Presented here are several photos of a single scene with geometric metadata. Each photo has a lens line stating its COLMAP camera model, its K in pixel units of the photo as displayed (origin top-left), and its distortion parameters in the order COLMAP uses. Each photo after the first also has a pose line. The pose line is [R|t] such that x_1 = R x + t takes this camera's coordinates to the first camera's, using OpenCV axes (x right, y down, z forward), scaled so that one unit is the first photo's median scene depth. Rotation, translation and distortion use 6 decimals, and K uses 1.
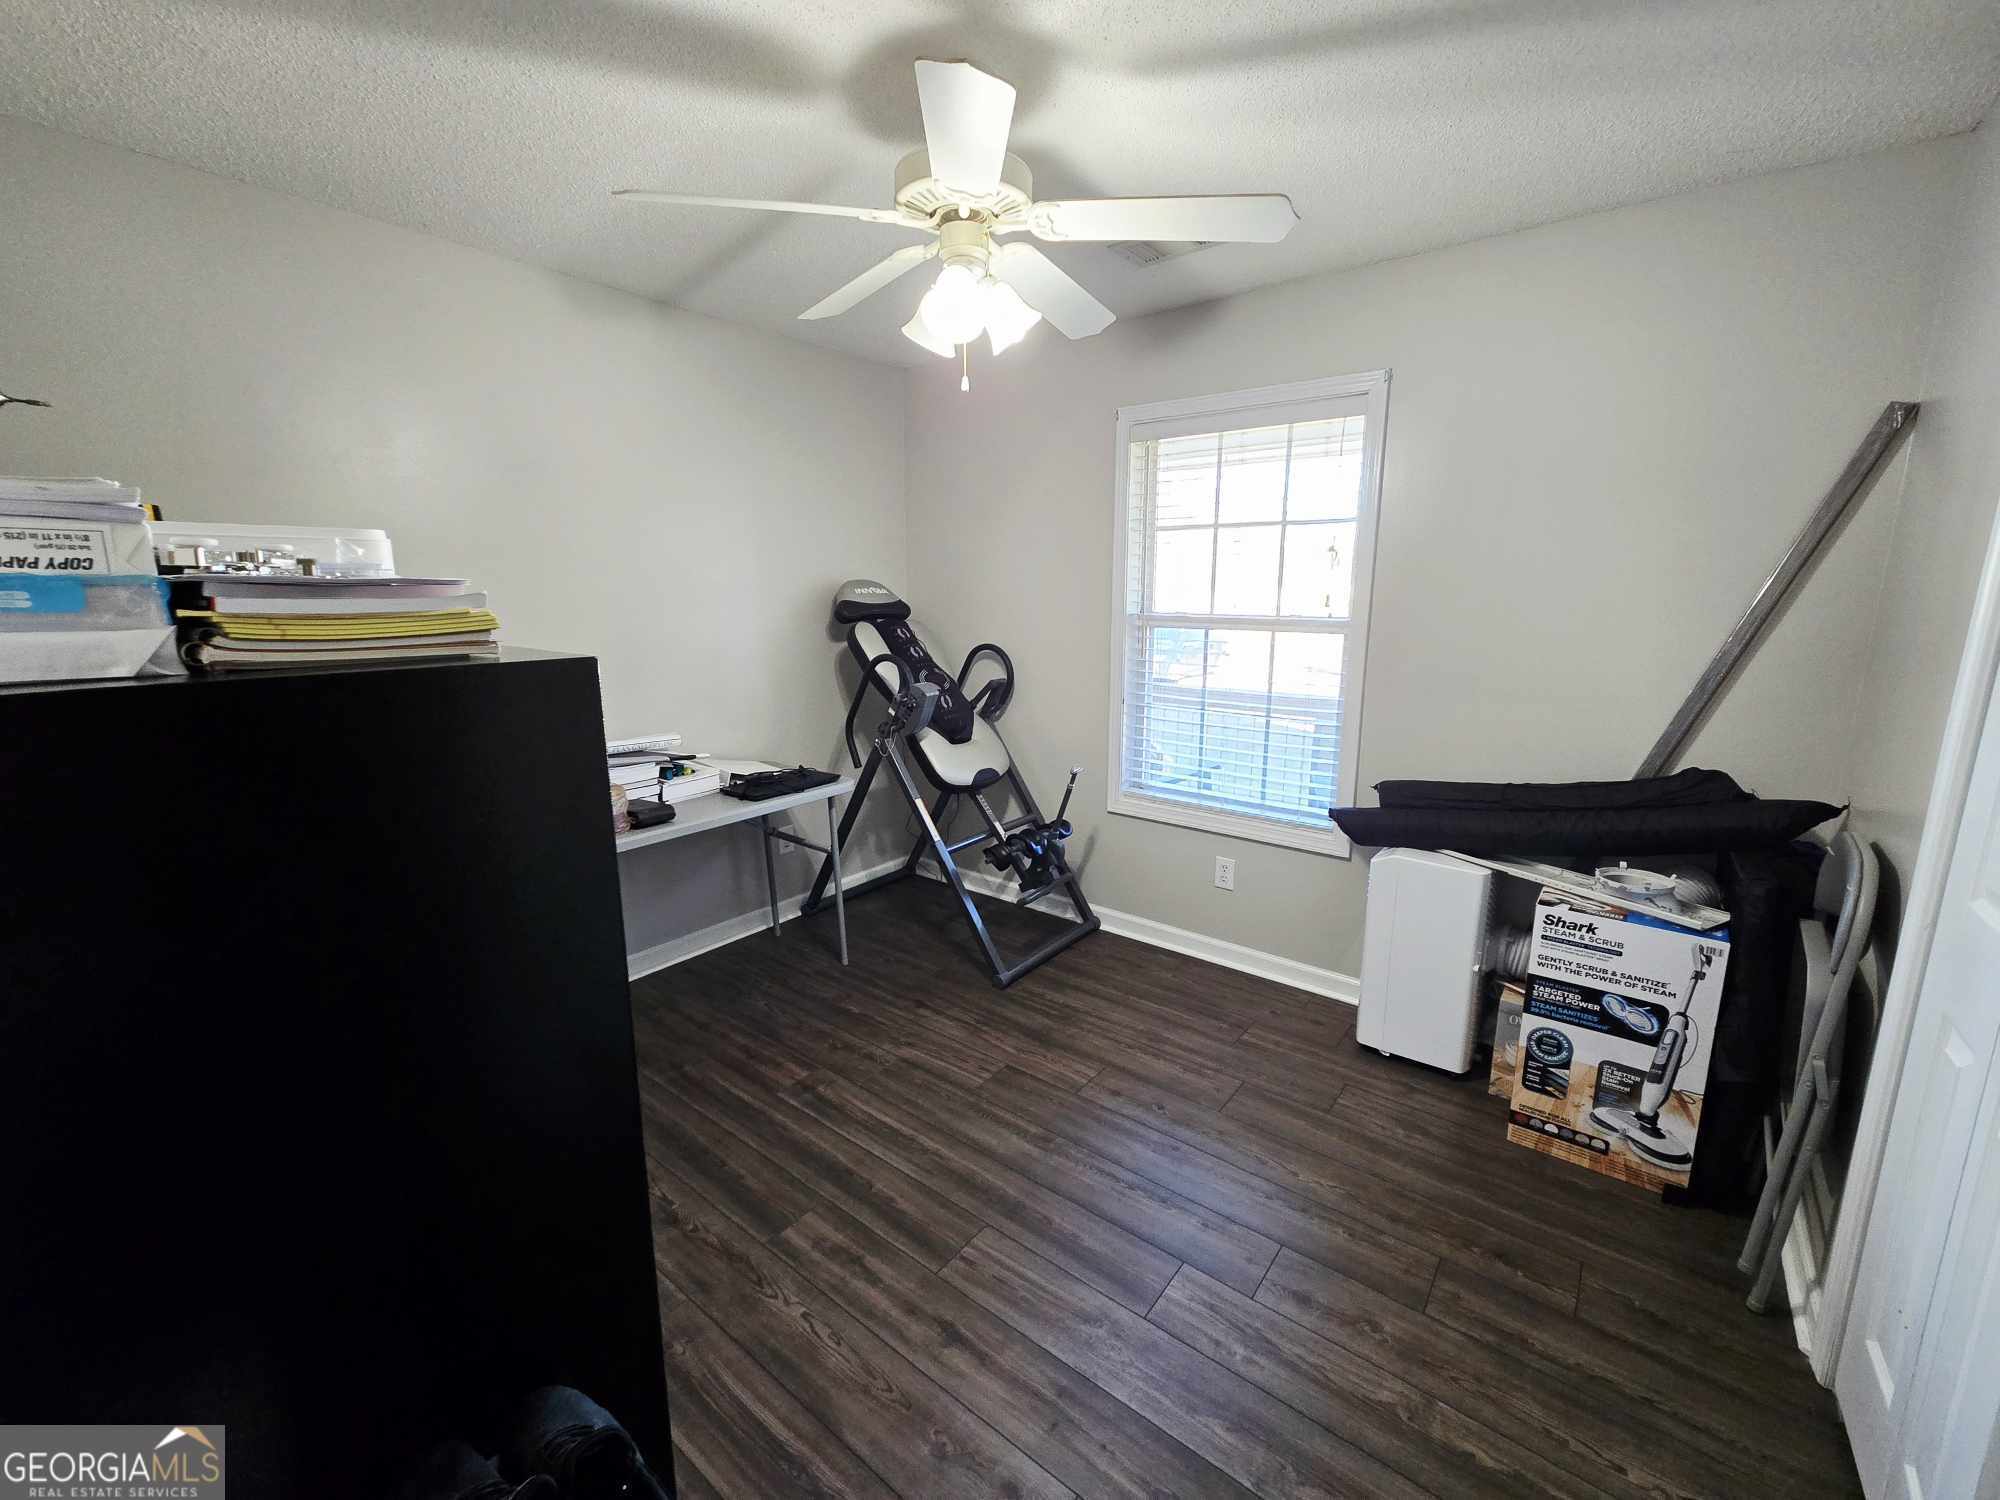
lens RADIAL K [[817.7, 0, 1011.8], [0, 817.7, 745.1], [0, 0, 1]] dist [0.001371, 0.000996]
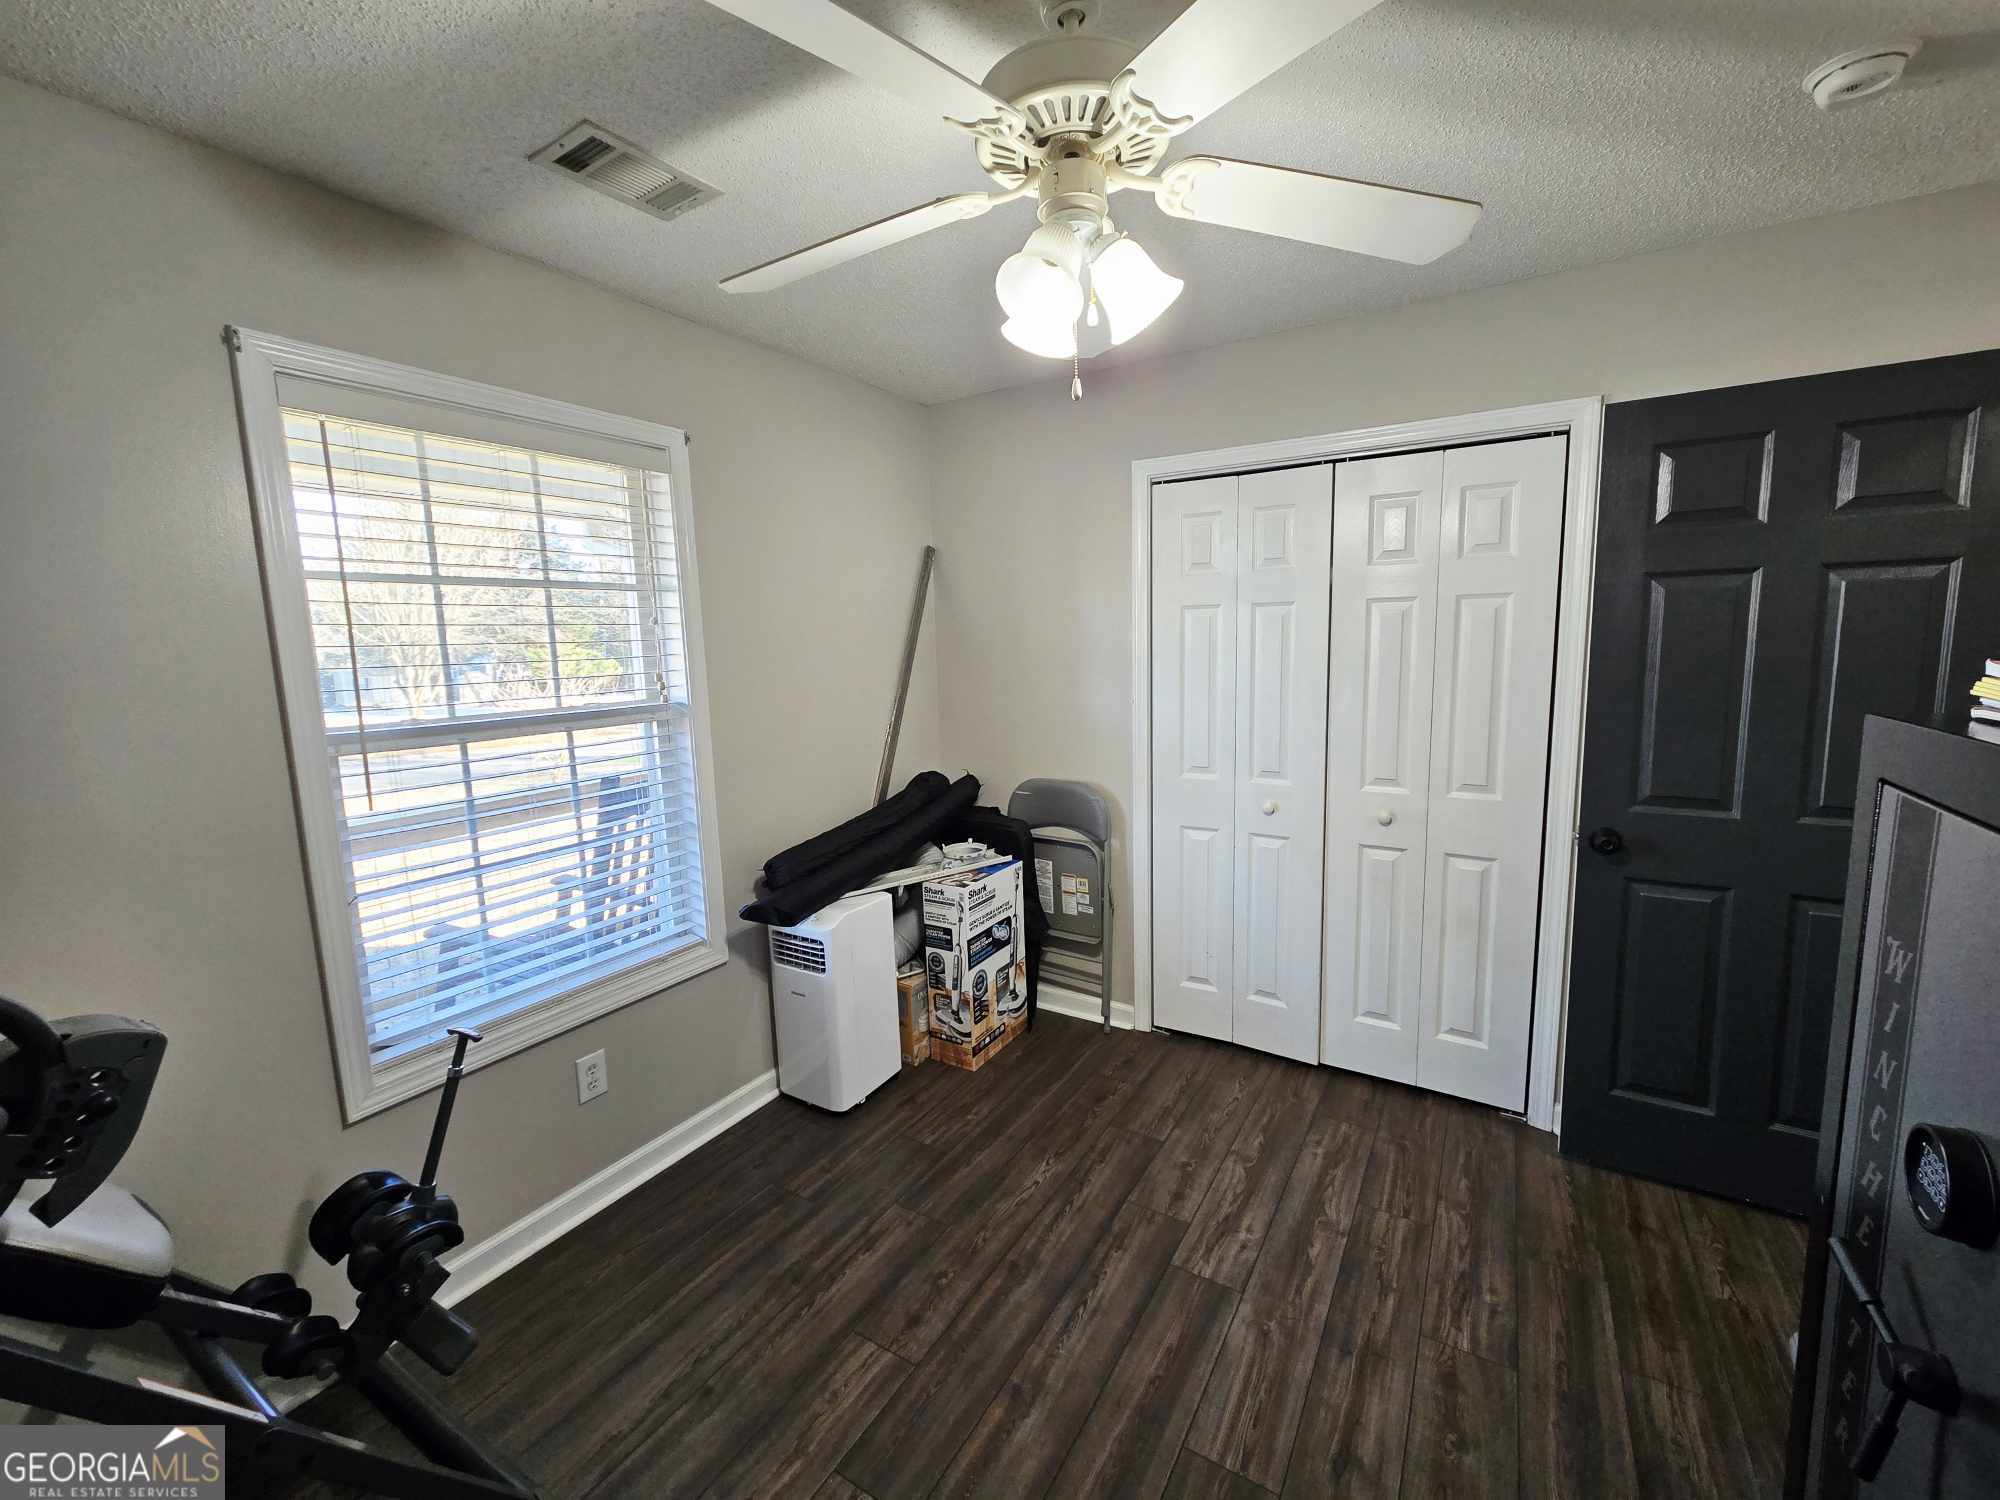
lens RADIAL K [[817.7, 0, 1010.3], [0, 817.7, 744.4], [0, 0, 1]] dist [0.001371, 0.000996]
pose [[-0.112275, -0.129831, 0.985159, -0.676417], [0.219926, 0.963593, 0.152053, -0.226203], [-0.969034, 0.233734, -0.079634, 1.011595]]
